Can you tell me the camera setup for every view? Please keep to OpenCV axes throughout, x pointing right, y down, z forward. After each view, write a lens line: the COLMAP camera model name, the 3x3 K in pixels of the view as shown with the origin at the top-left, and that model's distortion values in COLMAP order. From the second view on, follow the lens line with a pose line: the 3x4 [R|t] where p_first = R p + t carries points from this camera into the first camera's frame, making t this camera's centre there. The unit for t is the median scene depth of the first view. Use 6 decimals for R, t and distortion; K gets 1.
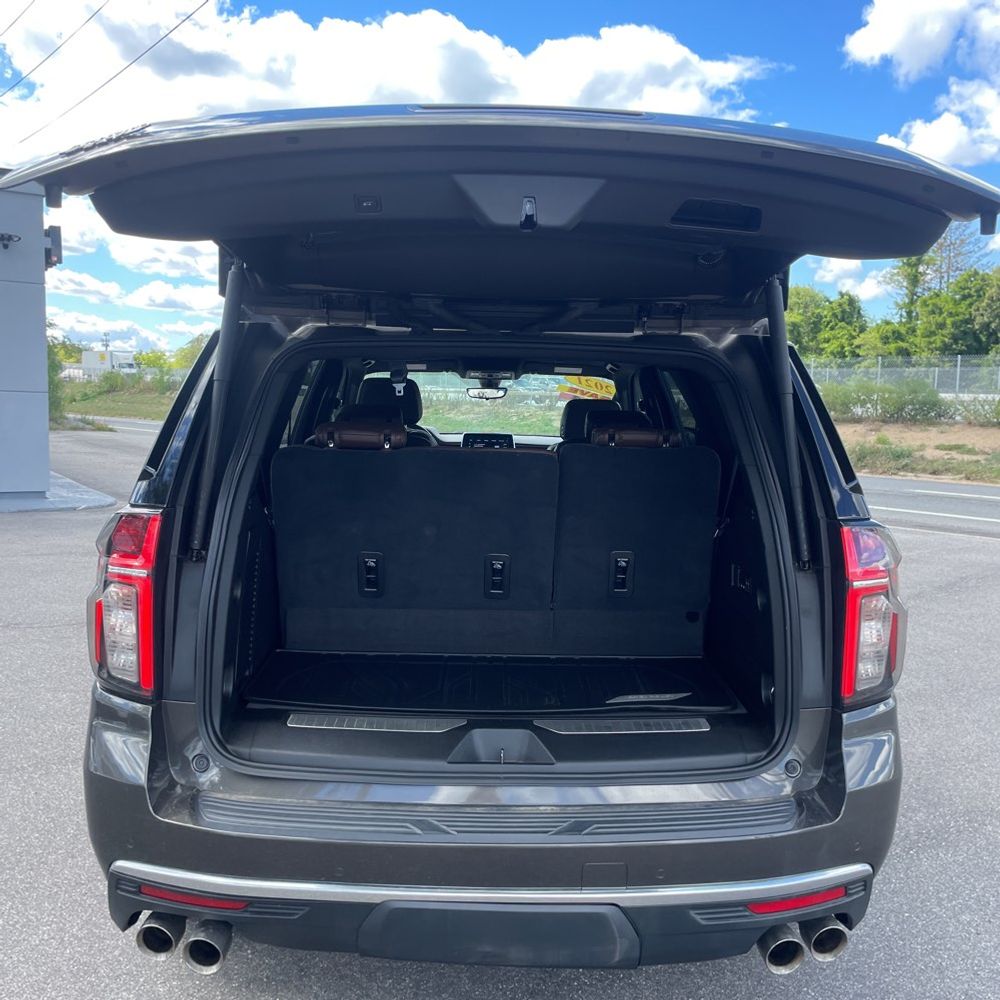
lens RADIAL K [[1025.9, 0, 504.9], [0, 1025.9, 456.8], [0, 0, 1]] dist [0.102240, -0.130385]
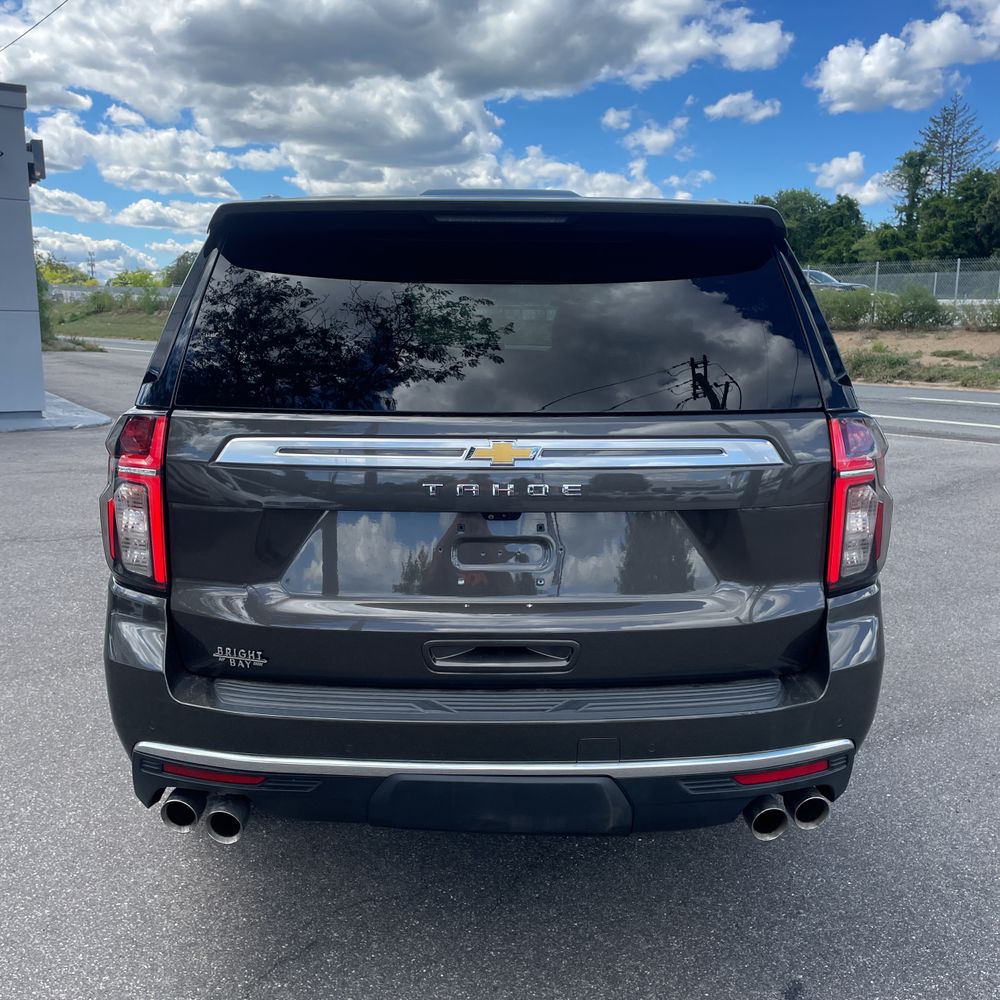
lens RADIAL K [[1030.0, 0, 481.8], [0, 1030.0, 468.2], [0, 0, 1]] dist [0.098606, -0.133085]
pose [[0.999780, -0.014703, -0.014957, -0.000829], [0.016000, 0.995755, 0.090639, 0.005025], [0.013561, -0.090859, 0.995771, -0.007915]]
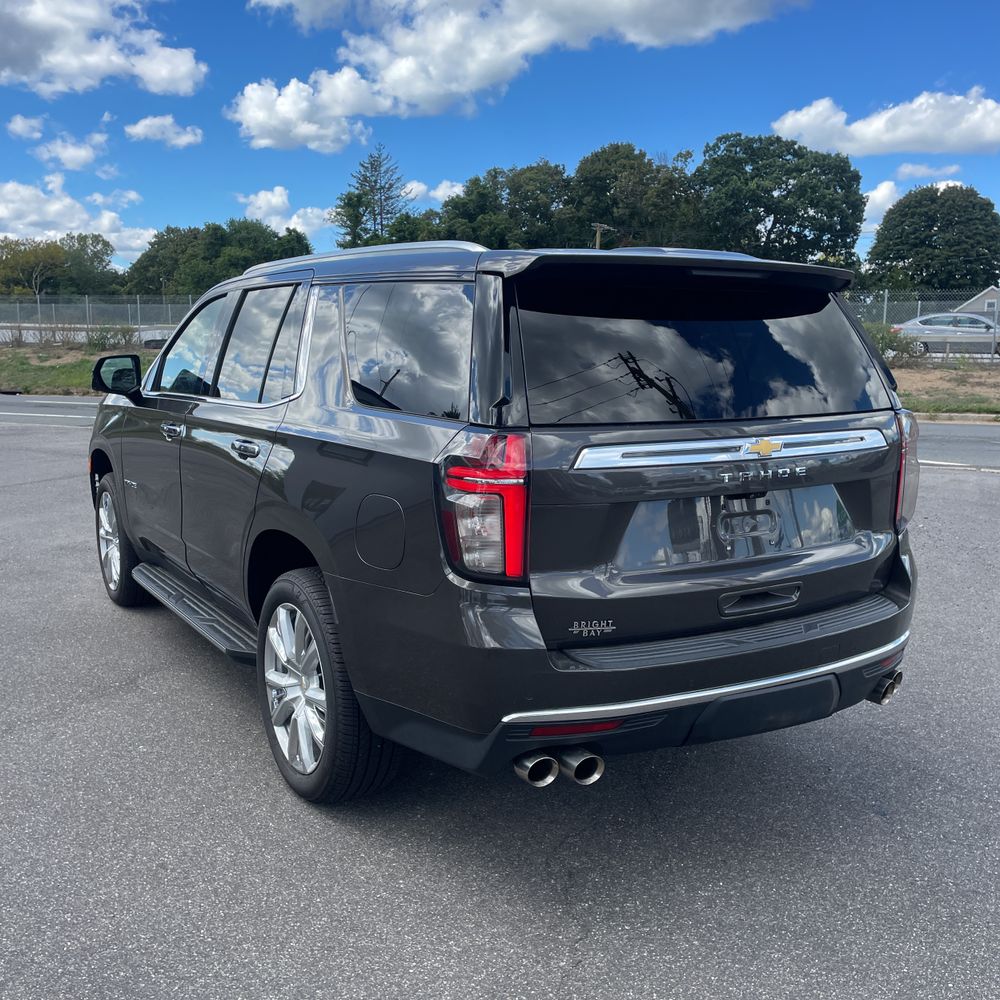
lens RADIAL K [[1030.0, 0, 481.8], [0, 1030.0, 468.2], [0, 0, 1]] dist [0.098606, -0.133085]
pose [[0.867699, -0.075026, 0.491396, -0.268446], [0.039122, 0.995785, 0.082954, -0.001463], [-0.495548, -0.052755, 0.866977, -0.007370]]
